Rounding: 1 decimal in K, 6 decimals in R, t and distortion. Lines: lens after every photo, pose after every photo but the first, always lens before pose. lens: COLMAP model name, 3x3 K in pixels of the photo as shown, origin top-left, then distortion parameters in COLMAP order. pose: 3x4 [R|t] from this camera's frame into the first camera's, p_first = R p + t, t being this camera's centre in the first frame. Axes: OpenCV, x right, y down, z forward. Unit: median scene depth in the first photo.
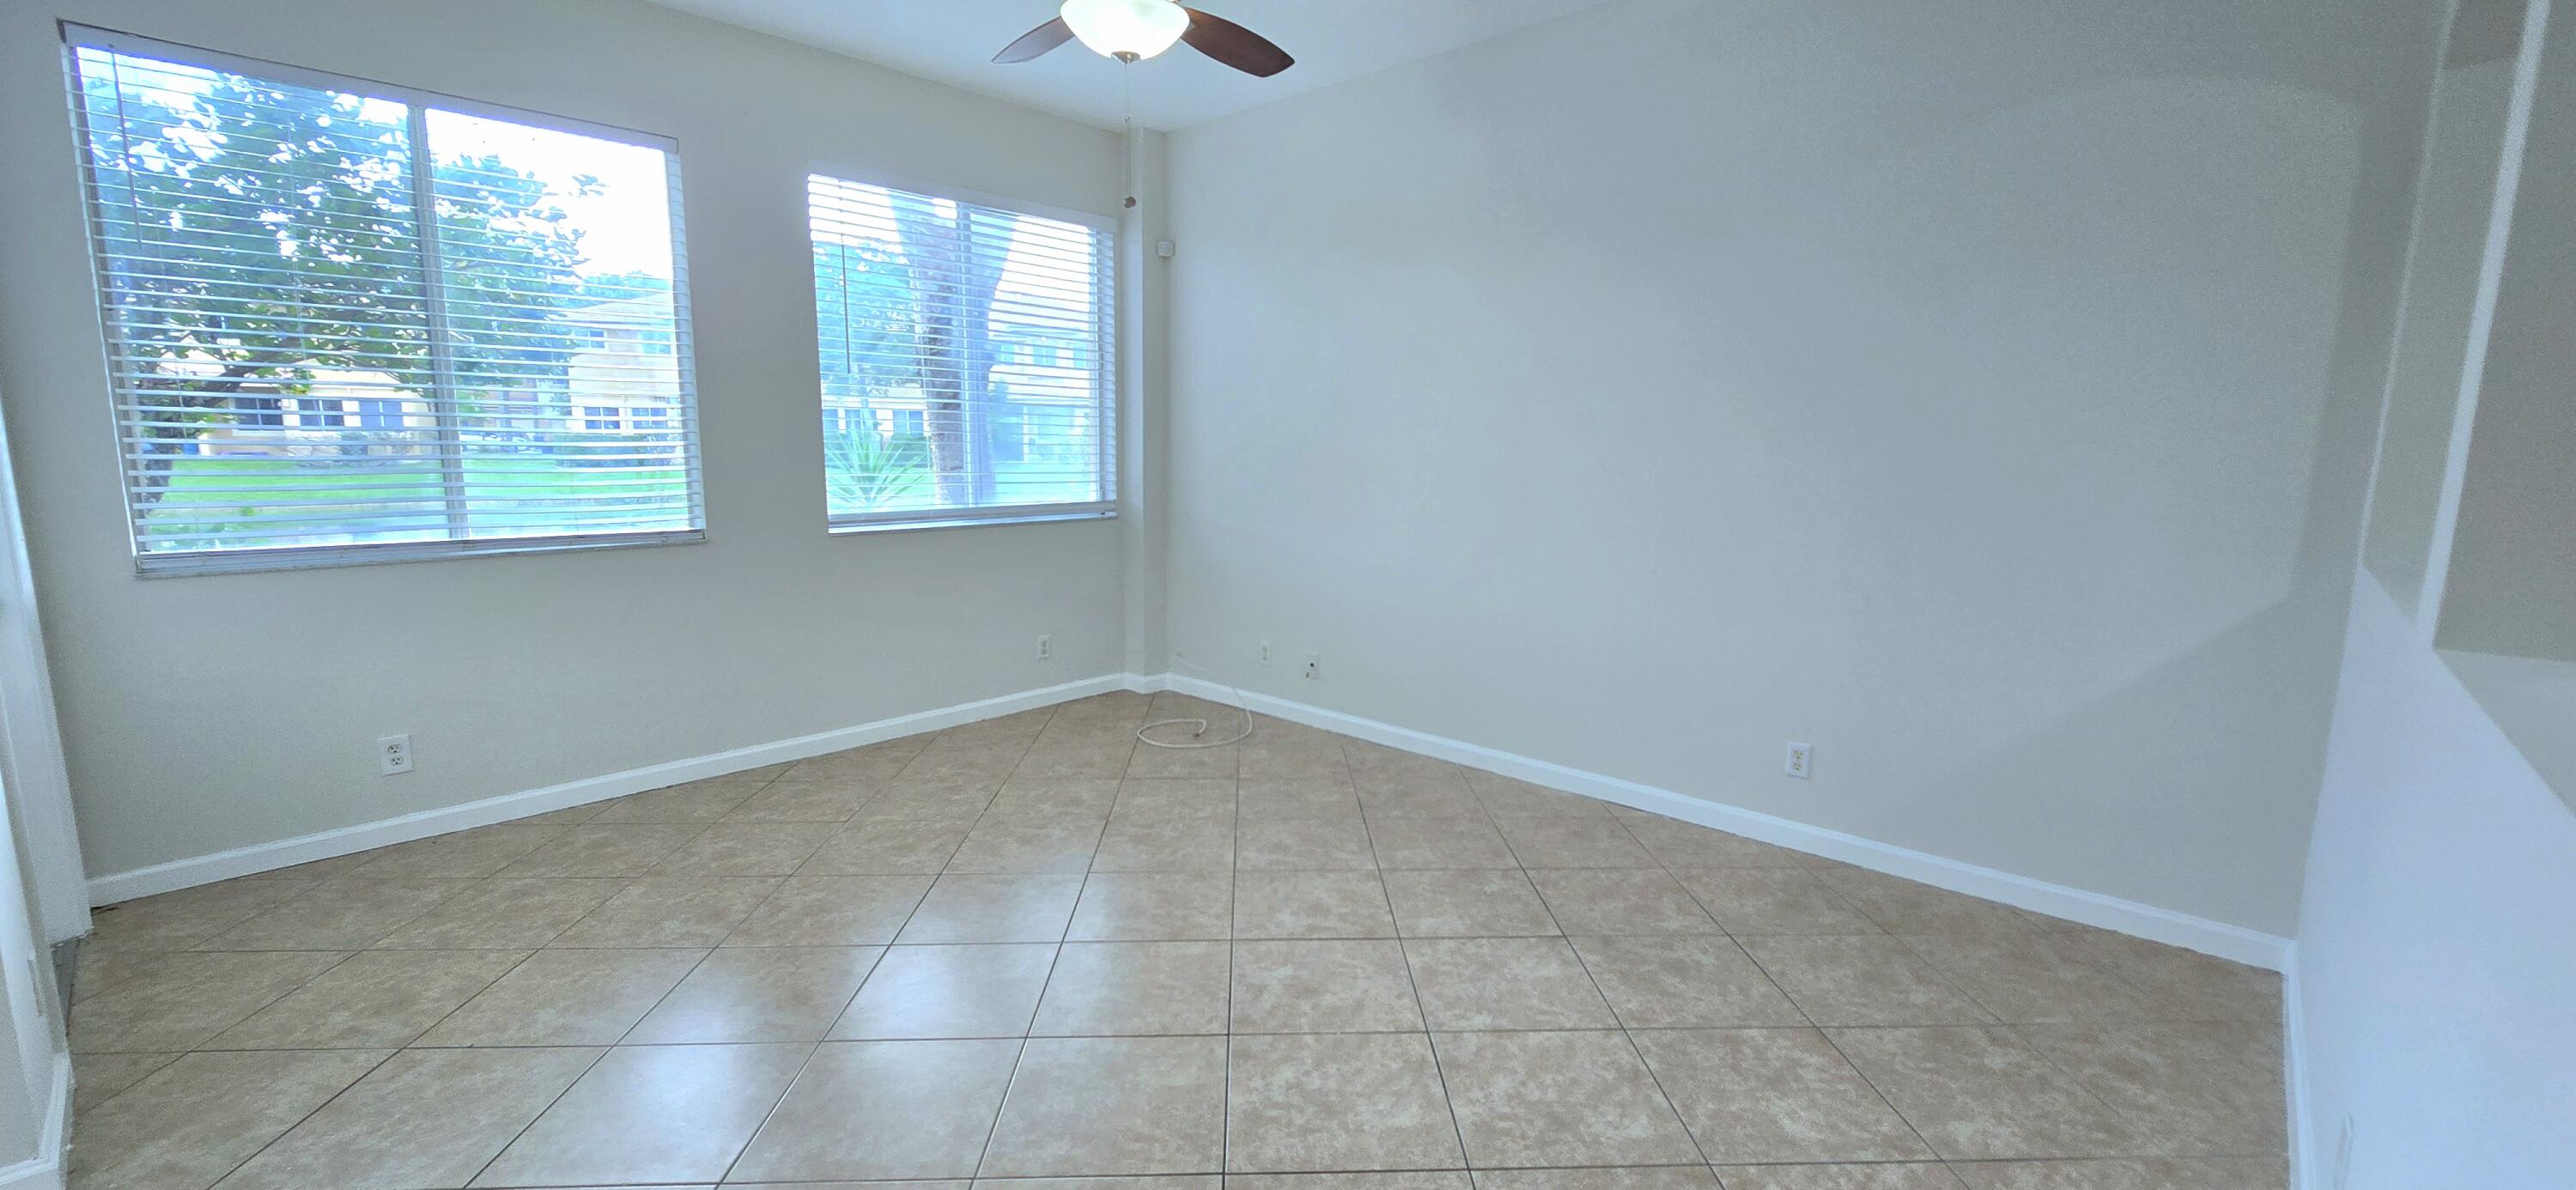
lens RADIAL K [[1052.4, 0, 1280.3], [0, 1052.4, 599.4], [0, 0, 1]] dist [-0.000684, 0.000099]
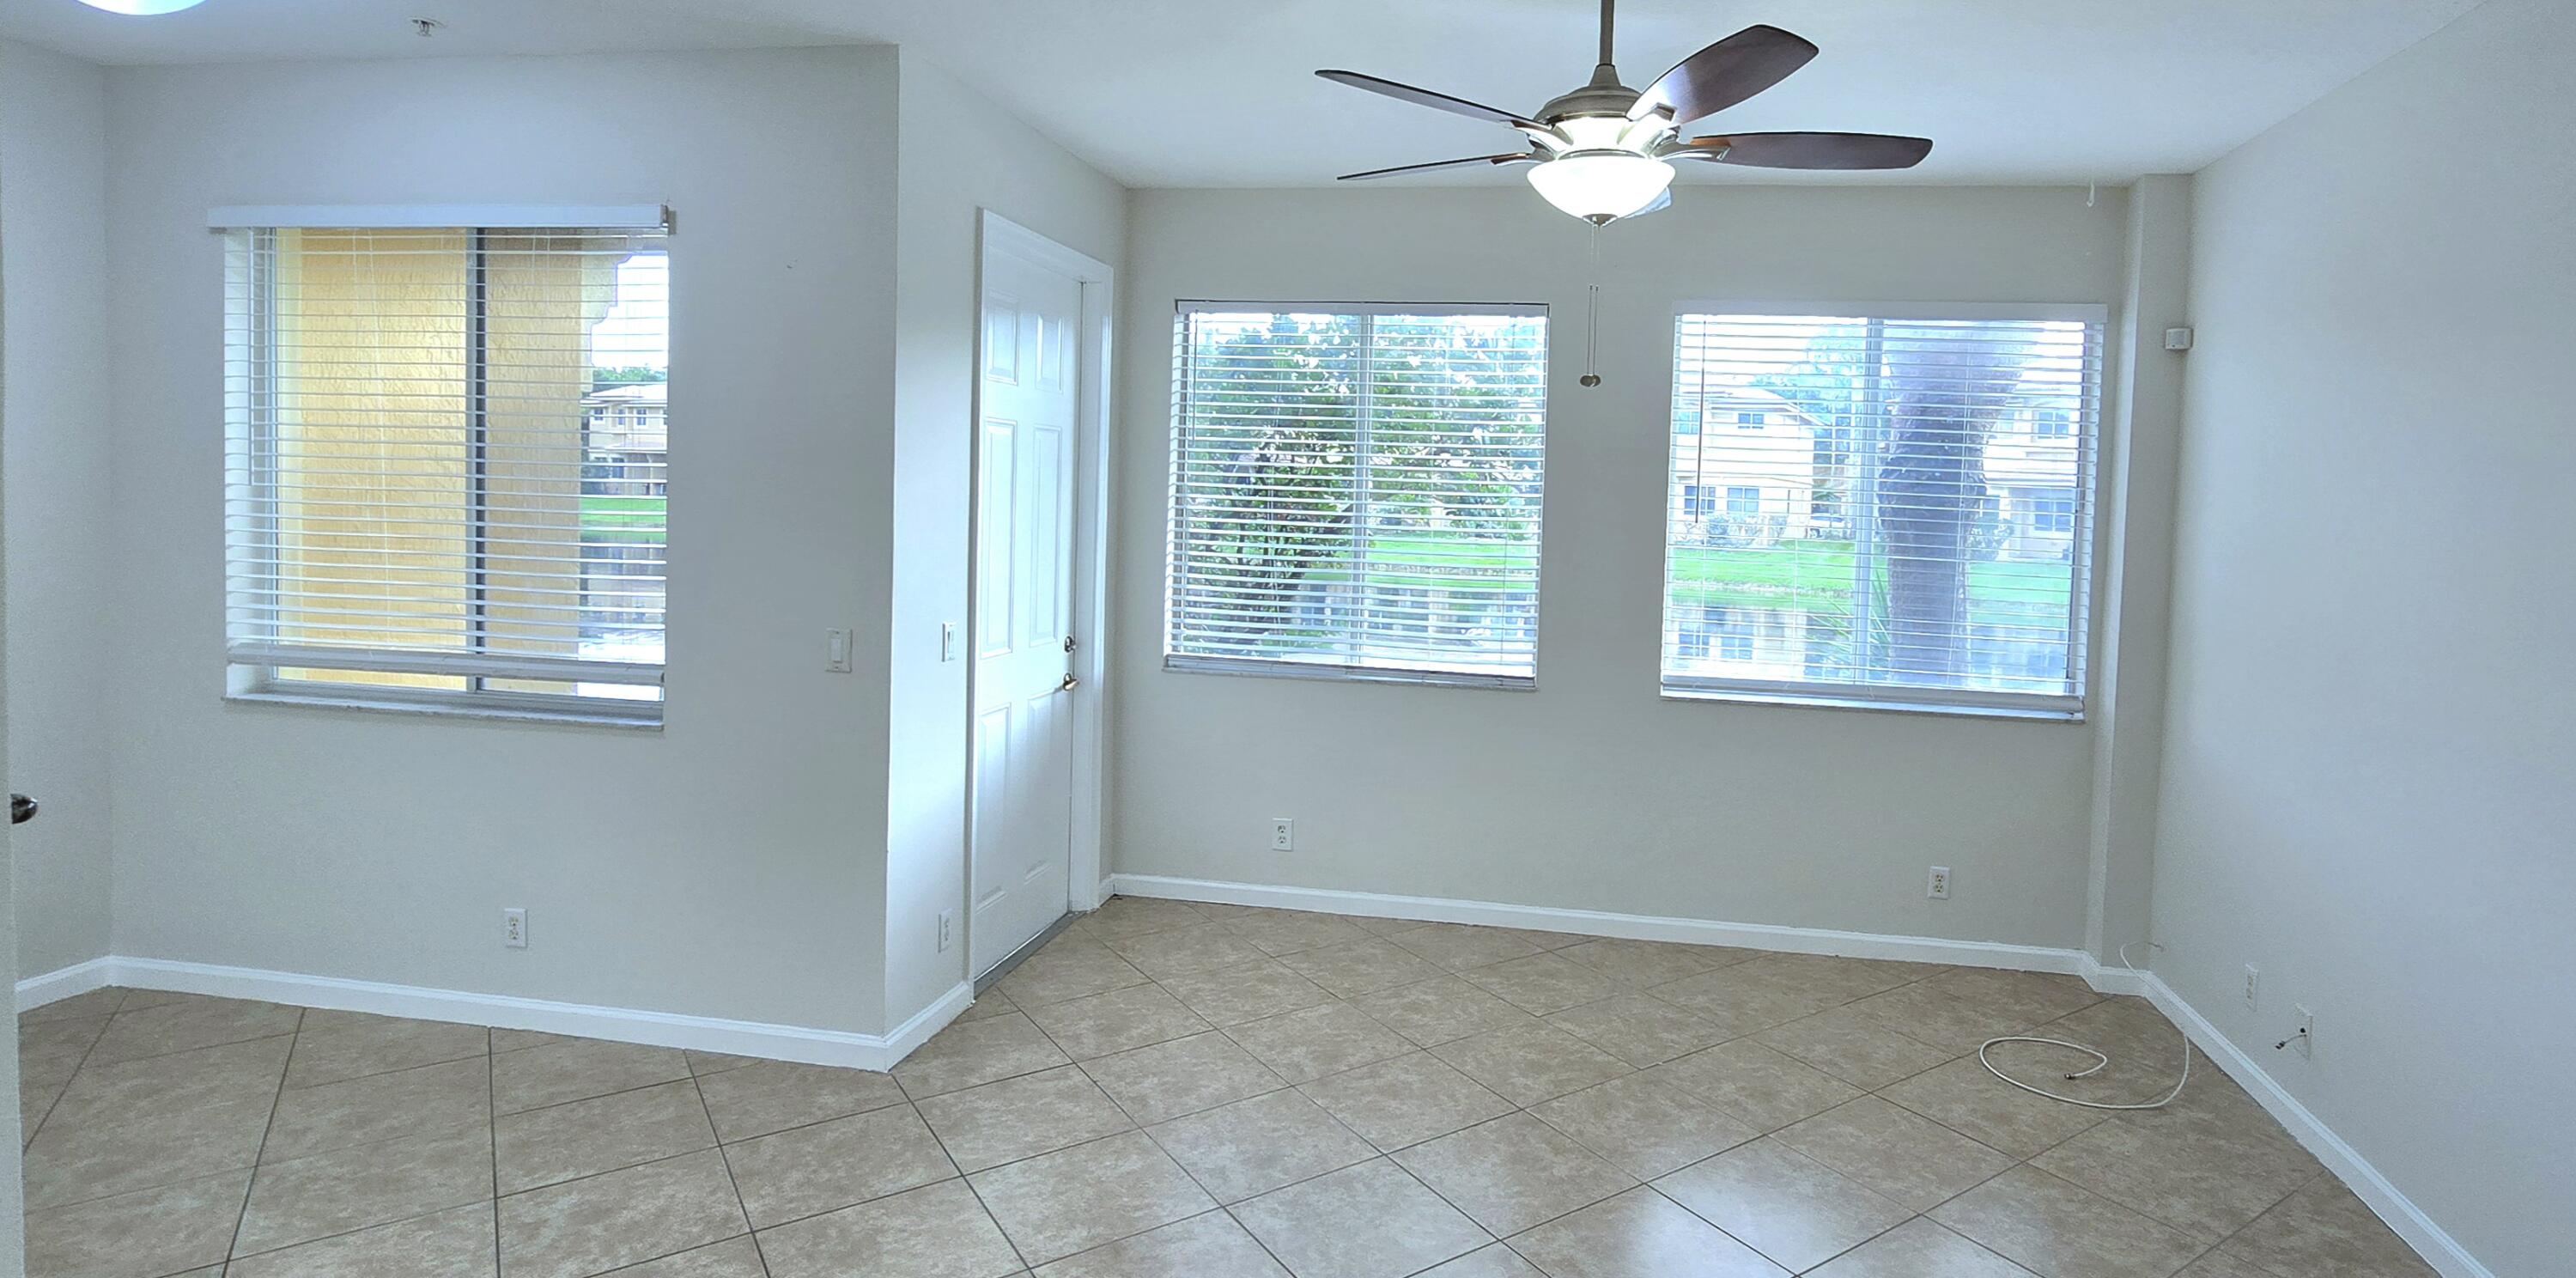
lens RADIAL K [[1293.5, 0, 1407.1], [0, 1293.5, 566.0], [0, 0, 1]] dist [-0.000783, -0.000648]
pose [[0.556618, 0.051624, -0.829163, 0.410723], [-0.152989, 0.987368, -0.041227, -0.105754], [0.816560, 0.149800, 0.557485, 0.207816]]
